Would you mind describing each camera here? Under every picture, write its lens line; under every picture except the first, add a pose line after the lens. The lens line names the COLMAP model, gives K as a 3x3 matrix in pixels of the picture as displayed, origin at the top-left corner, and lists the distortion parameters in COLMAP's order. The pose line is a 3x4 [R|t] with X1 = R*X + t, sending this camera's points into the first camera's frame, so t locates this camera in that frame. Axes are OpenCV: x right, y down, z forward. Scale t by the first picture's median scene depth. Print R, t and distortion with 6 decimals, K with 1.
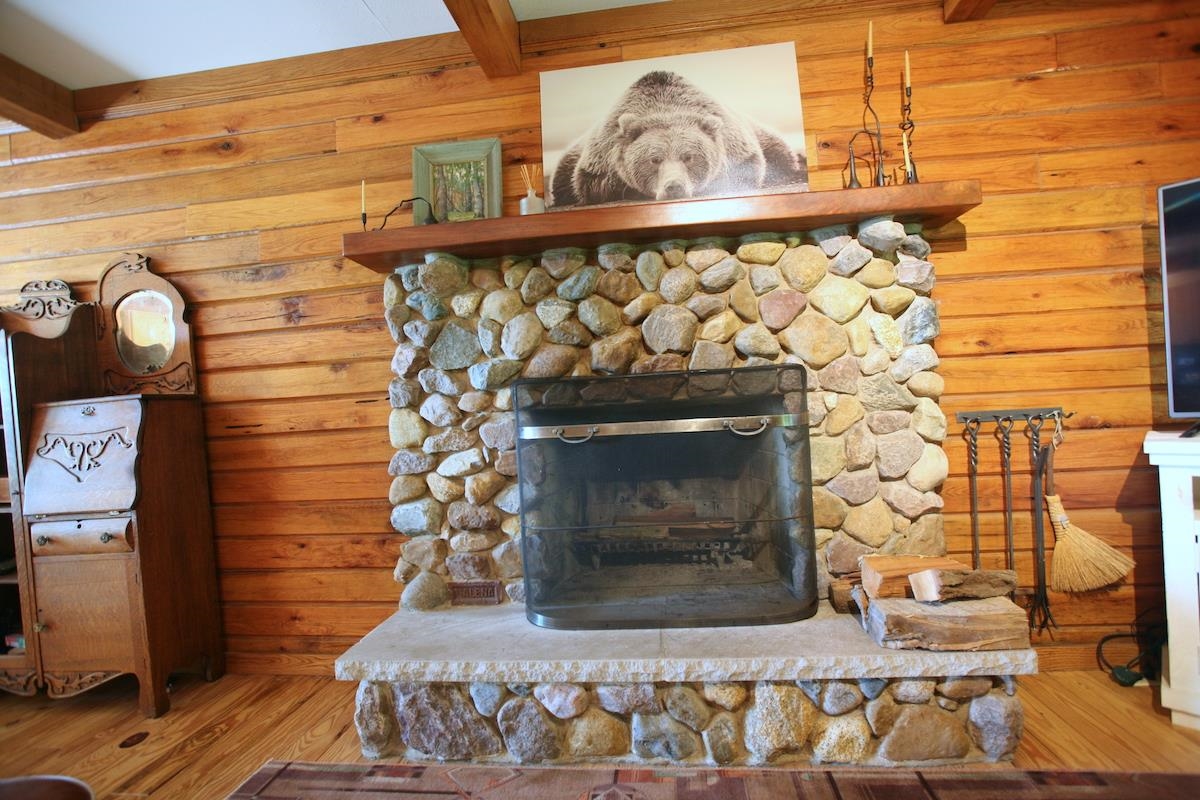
lens RADIAL K [[585.7, 0, 598.7], [0, 585.7, 408.6], [0, 0, 1]] dist [-0.072691, 0.032659]
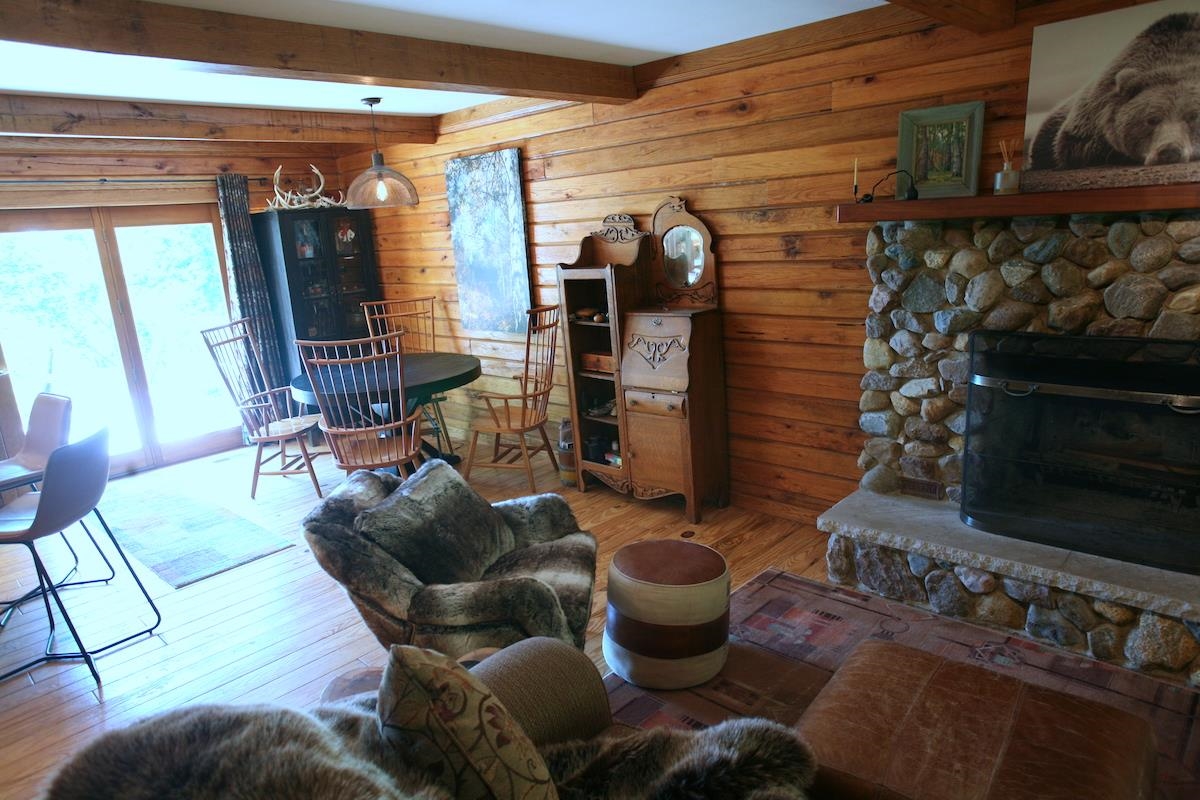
lens RADIAL K [[755.1, 0, 598.9], [0, 755.1, 408.8], [0, 0, 1]] dist [-0.058285, 0.050622]
pose [[0.801955, 0.149860, -0.578282, 0.149071], [0.015680, 0.962409, 0.271150, -0.315593], [0.597179, -0.226517, 0.769459, -0.667534]]
